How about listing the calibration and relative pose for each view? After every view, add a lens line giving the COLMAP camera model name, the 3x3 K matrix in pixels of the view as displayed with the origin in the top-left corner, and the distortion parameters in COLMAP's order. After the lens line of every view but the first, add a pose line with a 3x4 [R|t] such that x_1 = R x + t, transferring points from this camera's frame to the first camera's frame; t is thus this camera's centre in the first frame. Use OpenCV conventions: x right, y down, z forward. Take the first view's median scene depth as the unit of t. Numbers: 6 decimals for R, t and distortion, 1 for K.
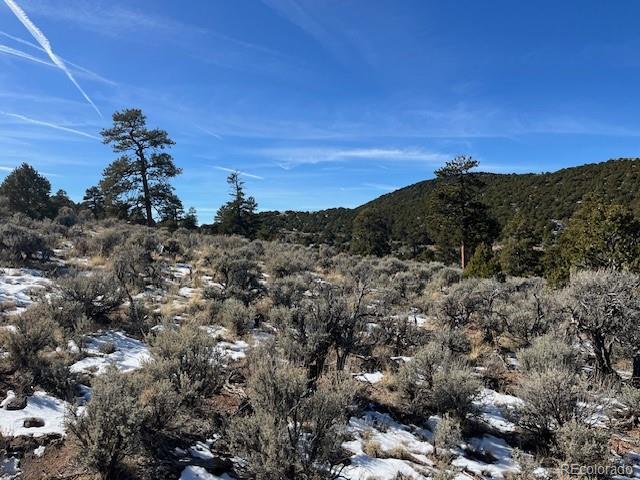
lens RADIAL K [[469.6, 0, 318.6], [0, 469.6, 240.3], [0, 0, 1]] dist [0.071683, -0.094297]
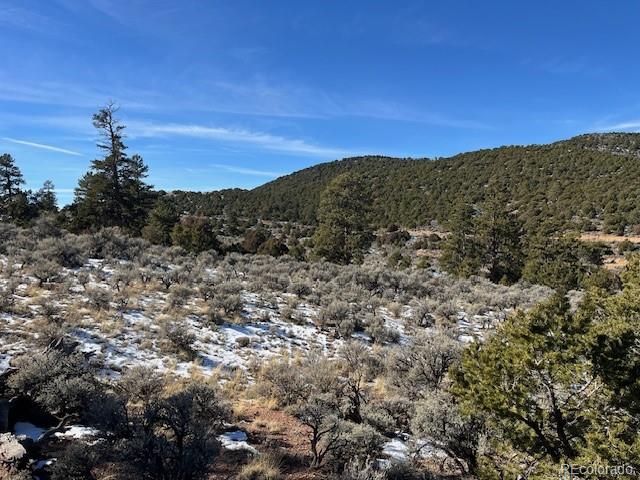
lens RADIAL K [[469.6, 0, 318.6], [0, 469.6, 240.3], [0, 0, 1]] dist [0.071683, -0.094297]
pose [[0.971994, -0.007920, 0.234874, -0.063953], [0.000123, 0.999449, 0.033195, -0.001597], [-0.235007, -0.032237, 0.971459, 0.367410]]
